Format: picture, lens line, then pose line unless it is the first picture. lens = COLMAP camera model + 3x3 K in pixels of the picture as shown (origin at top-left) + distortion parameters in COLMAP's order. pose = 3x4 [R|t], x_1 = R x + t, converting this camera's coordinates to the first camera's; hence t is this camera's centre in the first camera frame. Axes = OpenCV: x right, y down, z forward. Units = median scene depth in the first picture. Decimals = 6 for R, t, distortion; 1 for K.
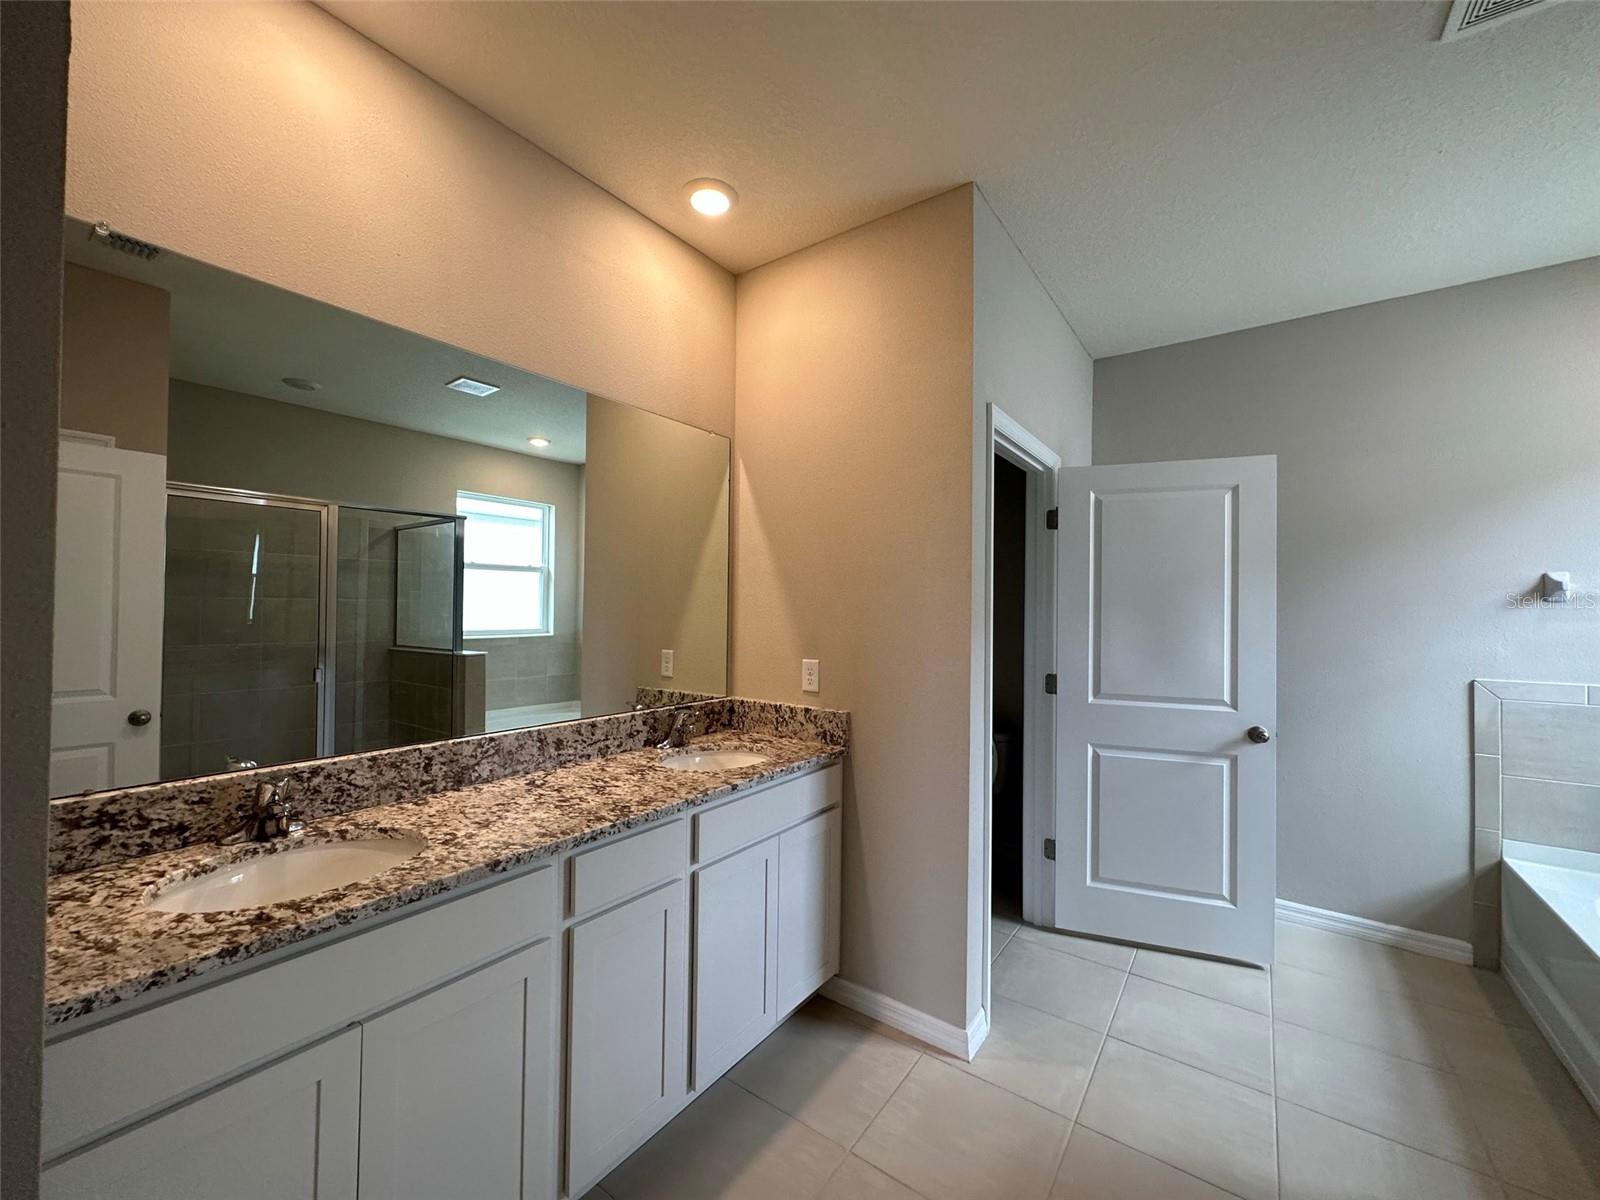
lens RADIAL K [[635.2, 0, 800.0], [0, 635.2, 600.0], [0, 0, 1]] dist [-0.000090, 0.000282]
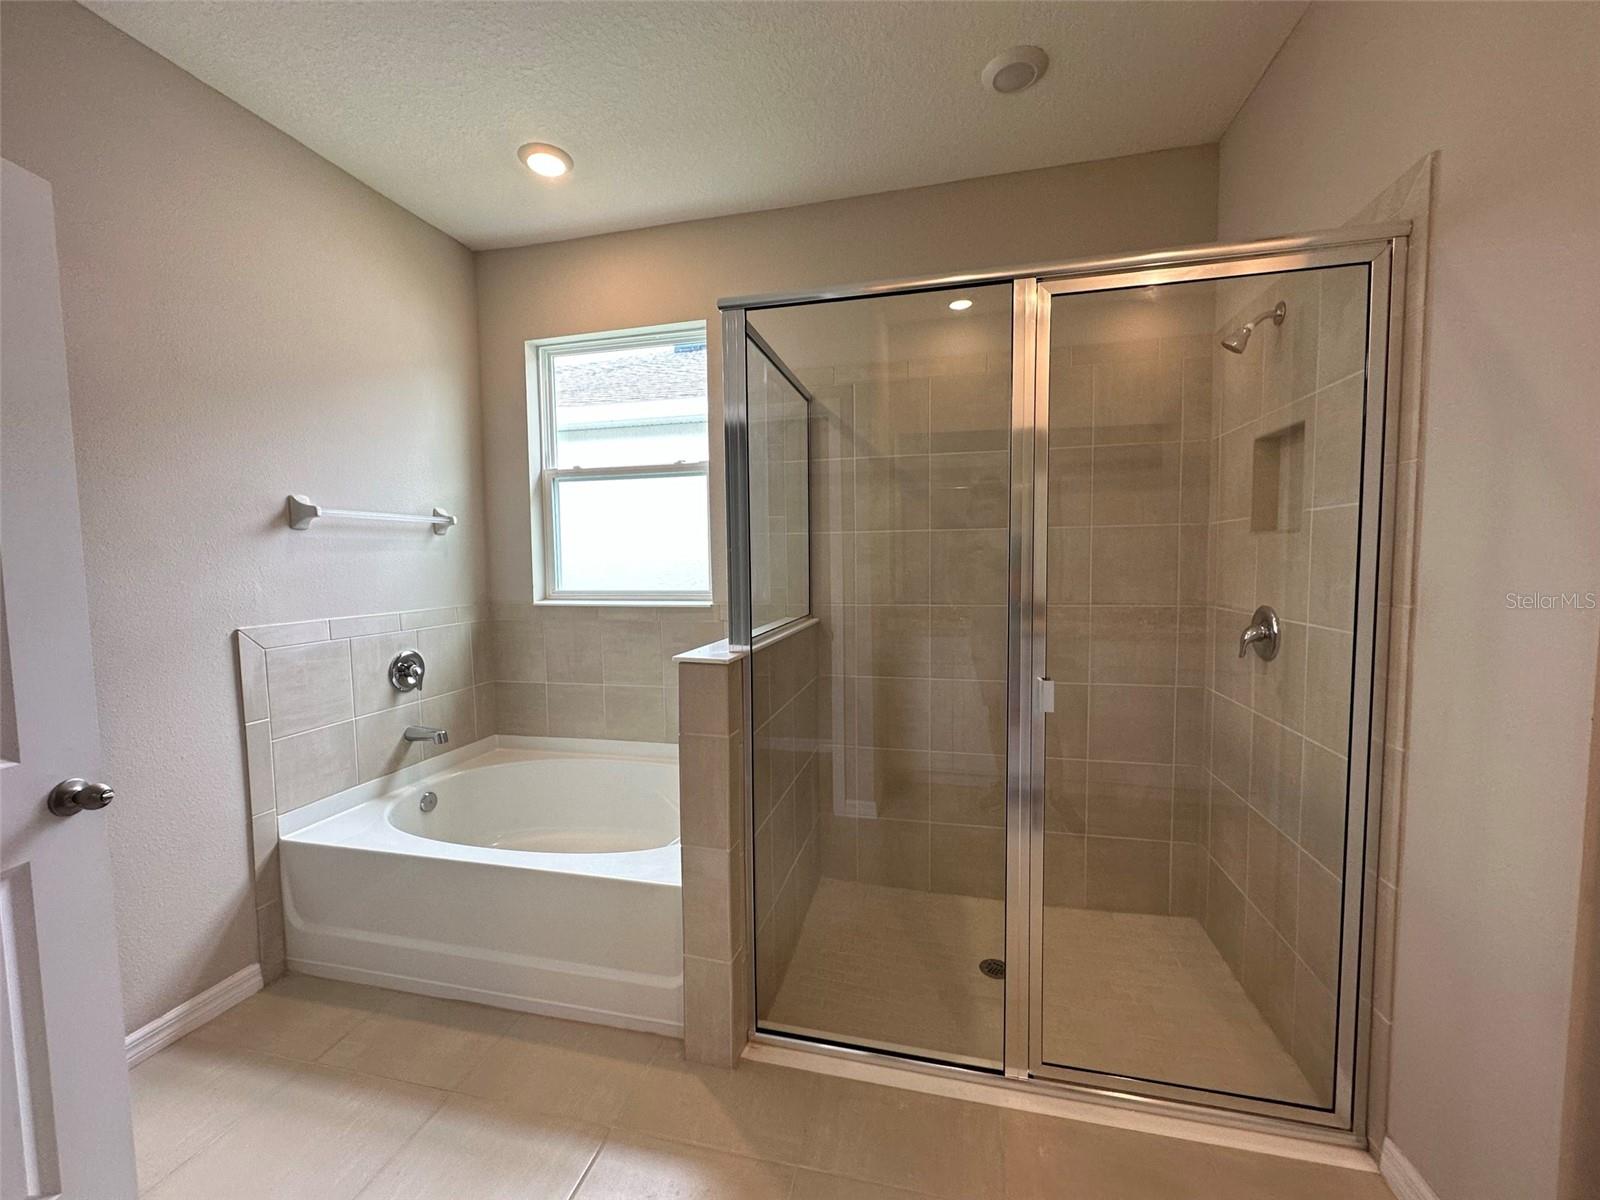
lens RADIAL K [[635.2, 0, 800.0], [0, 635.2, 600.0], [0, 0, 1]] dist [-0.000090, 0.000282]
pose [[-0.380605, -0.066734, 0.922326, 0.105268], [-0.004046, 0.997503, 0.070504, 0.034796], [-0.924729, 0.023103, -0.379925, 0.681590]]
